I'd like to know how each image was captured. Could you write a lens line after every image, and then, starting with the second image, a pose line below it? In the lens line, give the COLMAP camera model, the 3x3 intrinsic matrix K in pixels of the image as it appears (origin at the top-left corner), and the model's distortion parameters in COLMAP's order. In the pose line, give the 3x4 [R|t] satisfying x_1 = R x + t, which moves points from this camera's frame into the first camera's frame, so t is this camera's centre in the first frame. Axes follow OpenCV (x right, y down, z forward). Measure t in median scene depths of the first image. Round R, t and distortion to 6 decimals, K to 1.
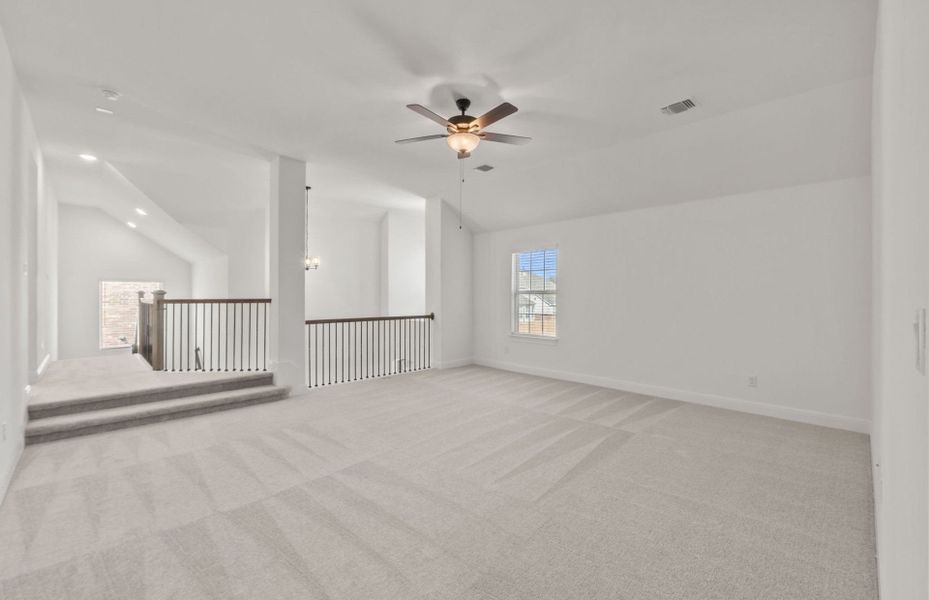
lens RADIAL K [[394.1, 0, 468.3], [0, 394.1, 292.9], [0, 0, 1]] dist [-0.008548, -0.000149]
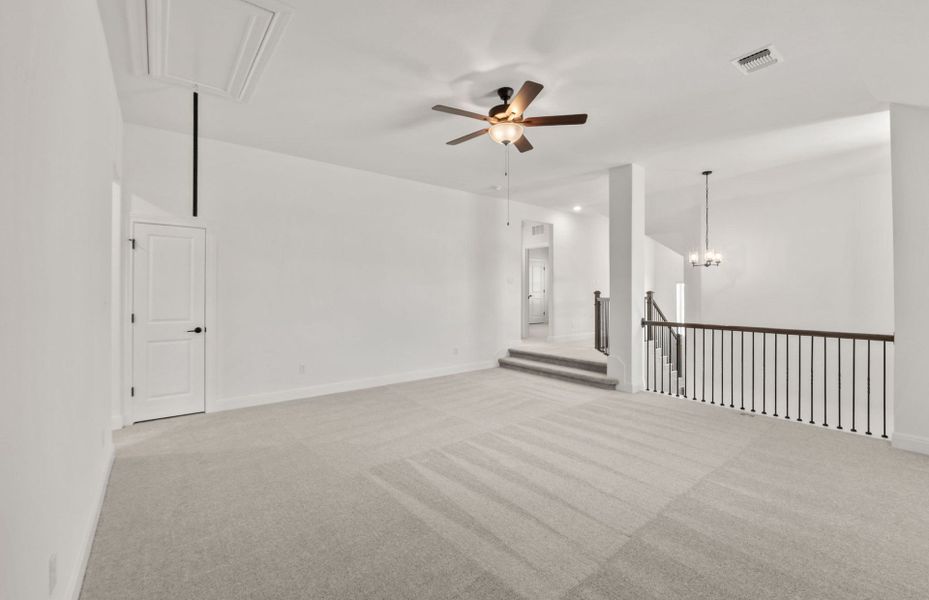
lens RADIAL K [[394.1, 0, 468.3], [0, 394.1, 292.9], [0, 0, 1]] dist [-0.008548, -0.000149]
pose [[-0.058630, 0.002103, -0.998278, 0.661410], [-0.011630, 0.999928, 0.002789, 0.001641], [0.998212, 0.011773, -0.058601, 0.675586]]
